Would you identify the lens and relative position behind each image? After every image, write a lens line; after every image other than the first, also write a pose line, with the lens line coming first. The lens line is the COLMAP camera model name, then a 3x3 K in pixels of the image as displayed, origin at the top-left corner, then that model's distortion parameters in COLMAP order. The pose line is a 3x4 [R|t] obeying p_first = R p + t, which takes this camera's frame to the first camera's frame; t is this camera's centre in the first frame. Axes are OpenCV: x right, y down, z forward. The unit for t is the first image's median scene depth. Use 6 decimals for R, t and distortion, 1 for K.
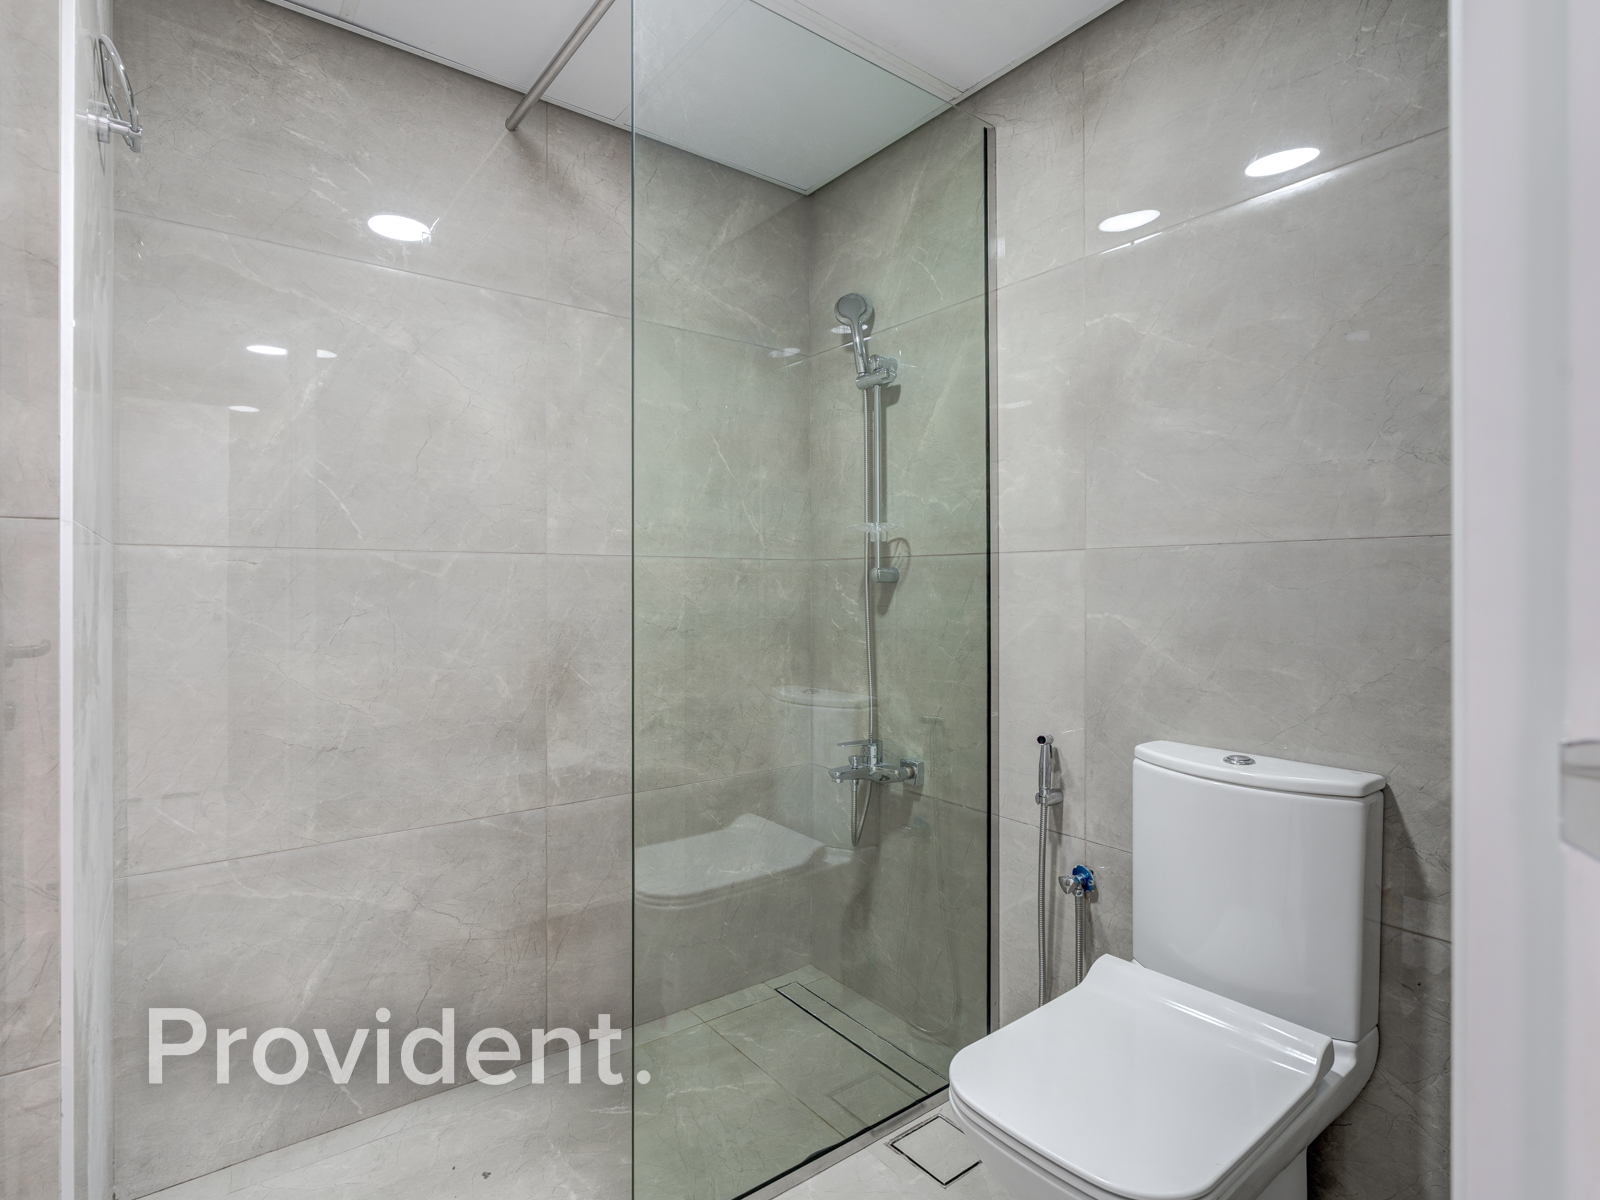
lens RADIAL K [[817.0, 0, 800.0], [0, 817.0, 593.3], [0, 0, 1]] dist [-0.004973, -0.000485]
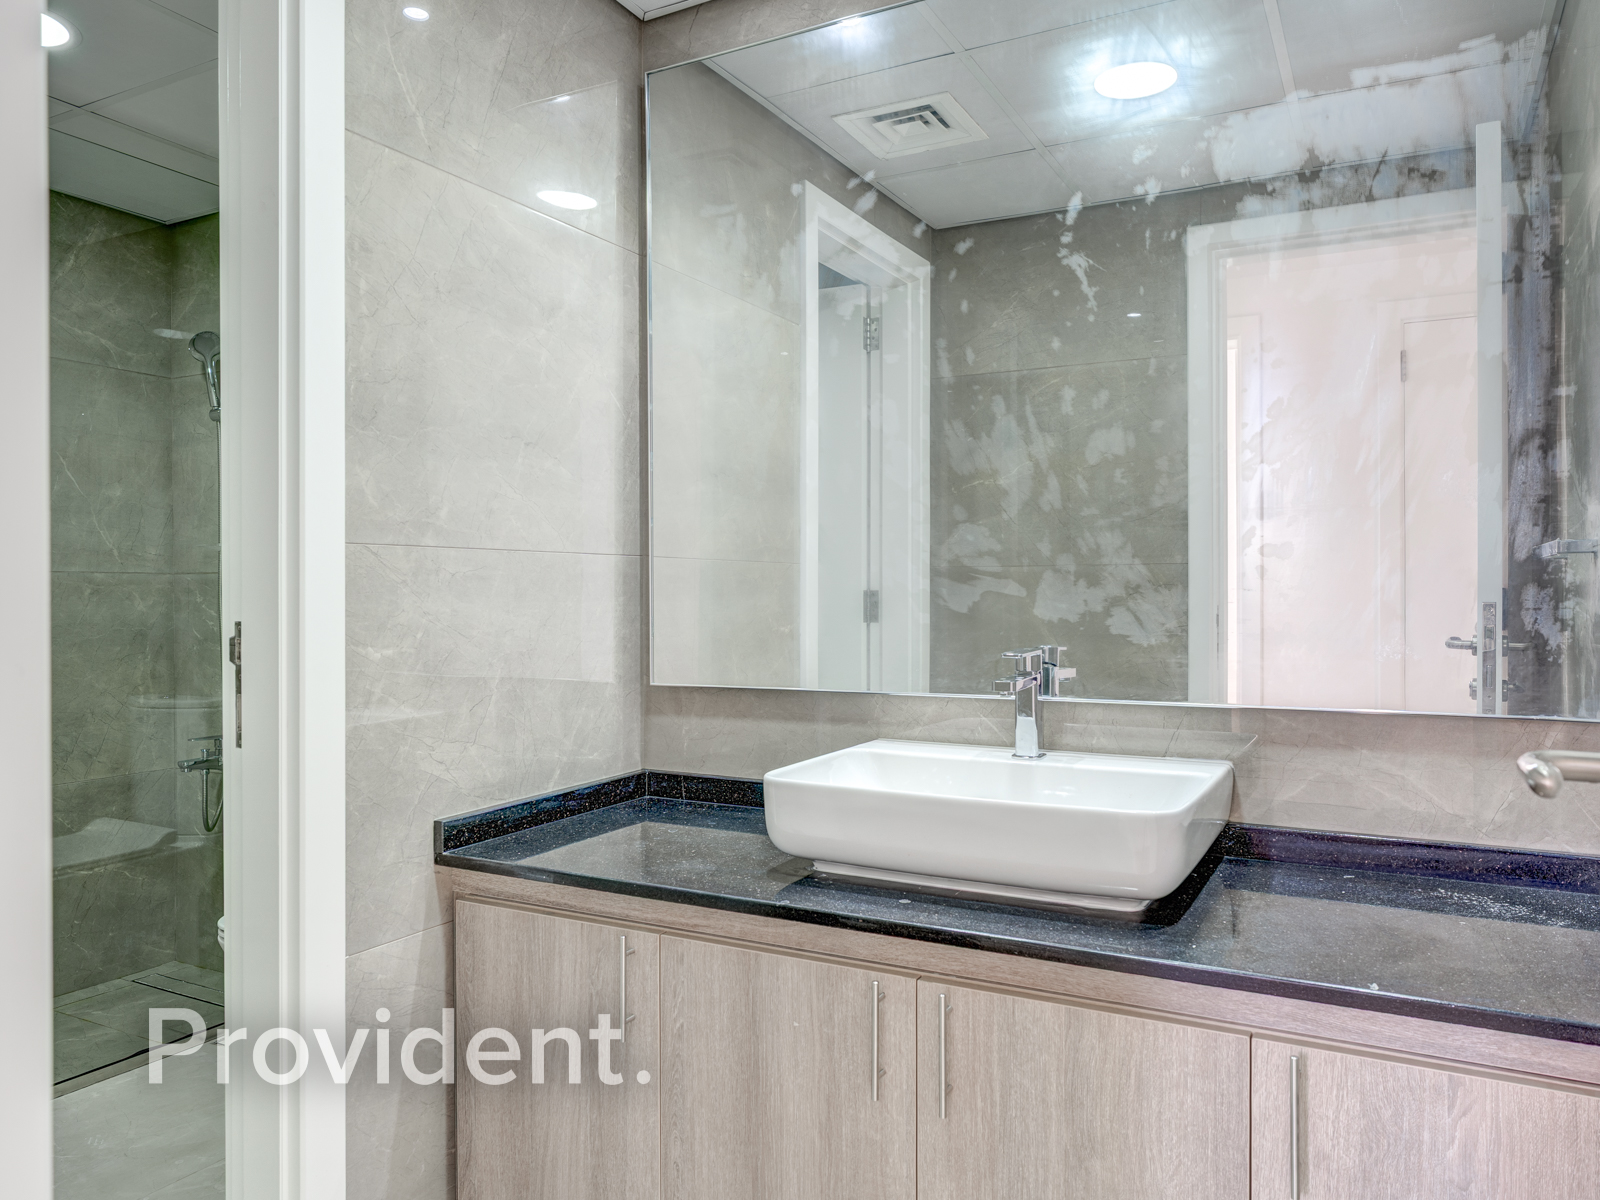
lens RADIAL K [[1147.5, 0, 795.9], [0, 1147.5, 599.9], [0, 0, 1]] dist [0.000003, -0.002879]
pose [[0.918108, -0.004802, 0.396301, 0.169949], [0.007054, 0.999966, -0.004225, 0.005233], [-0.396267, 0.006674, 0.918111, -0.693039]]
